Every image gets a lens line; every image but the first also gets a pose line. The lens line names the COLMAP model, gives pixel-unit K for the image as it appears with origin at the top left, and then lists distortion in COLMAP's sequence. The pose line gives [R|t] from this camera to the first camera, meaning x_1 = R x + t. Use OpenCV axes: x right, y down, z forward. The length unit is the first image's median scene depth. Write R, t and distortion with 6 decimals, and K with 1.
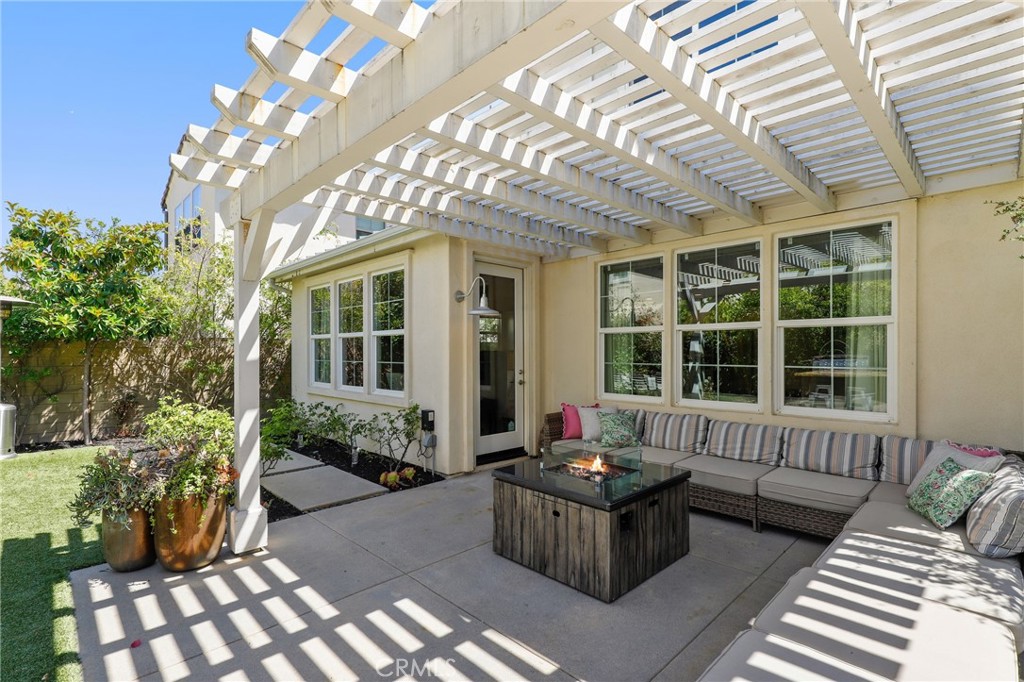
lens RADIAL K [[469.9, 0, 513.1], [0, 469.9, 348.4], [0, 0, 1]] dist [0.002542, -0.001765]
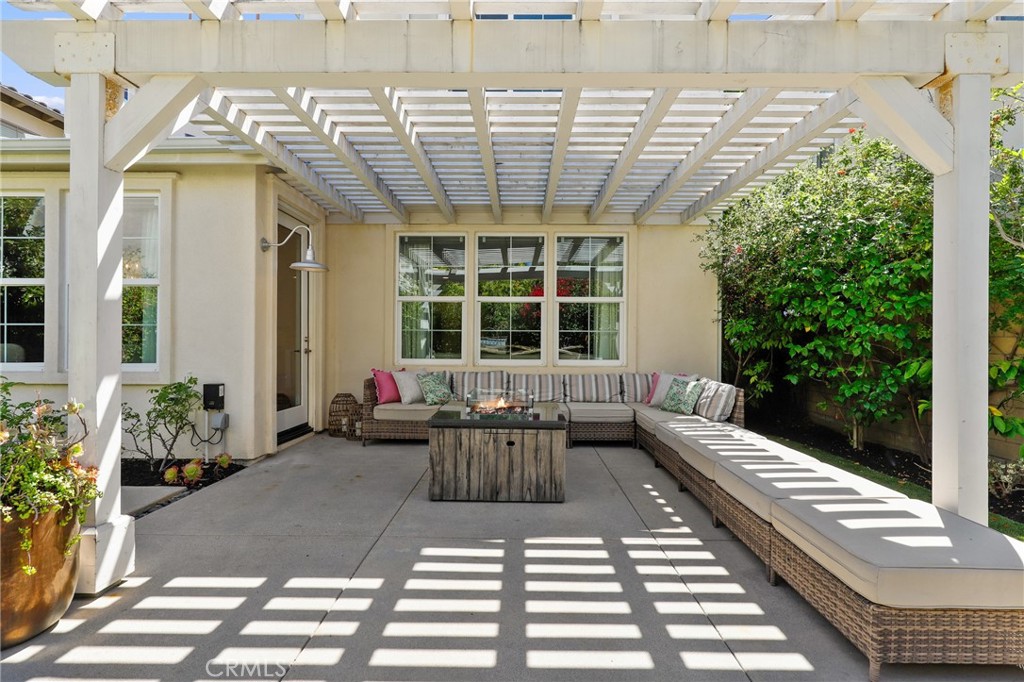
lens RADIAL K [[469.9, 0, 514.3], [0, 469.9, 333.9], [0, 0, 1]] dist [0.002542, -0.001765]
pose [[0.720355, 0.015601, 0.693430, -0.526275], [-0.012907, 0.999875, -0.009088, 0.070148], [-0.693485, -0.002403, 0.720467, 0.125097]]
